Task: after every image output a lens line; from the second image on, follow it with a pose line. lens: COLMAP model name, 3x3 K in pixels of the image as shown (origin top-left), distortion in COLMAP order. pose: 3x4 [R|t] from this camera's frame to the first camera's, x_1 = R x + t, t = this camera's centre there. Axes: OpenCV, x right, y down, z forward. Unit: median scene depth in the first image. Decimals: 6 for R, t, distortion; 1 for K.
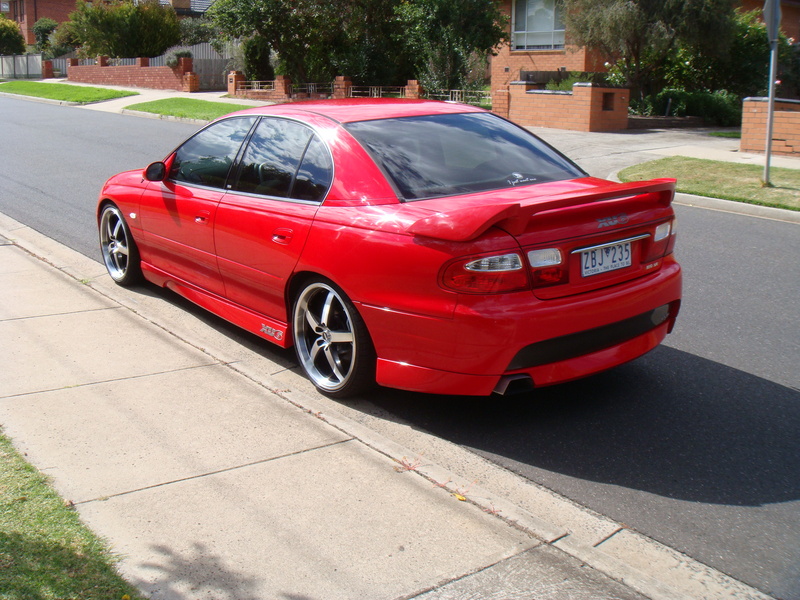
lens RADIAL K [[903.8, 0, 401.7], [0, 903.8, 298.7], [0, 0, 1]] dist [-0.121912, 0.000000]
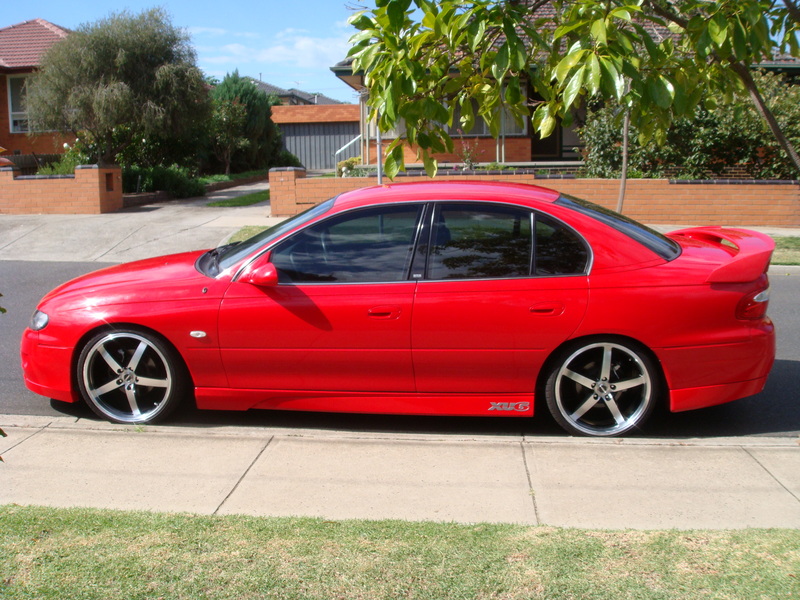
lens RADIAL K [[903.8, 0, 400.4], [0, 903.8, 300.8], [0, 0, 1]] dist [-0.121912, 0.000000]
pose [[0.668929, -0.144110, 0.729223, -1.022626], [0.201079, 0.979533, 0.009123, -0.124047], [-0.715612, 0.140529, 0.684216, 0.384356]]
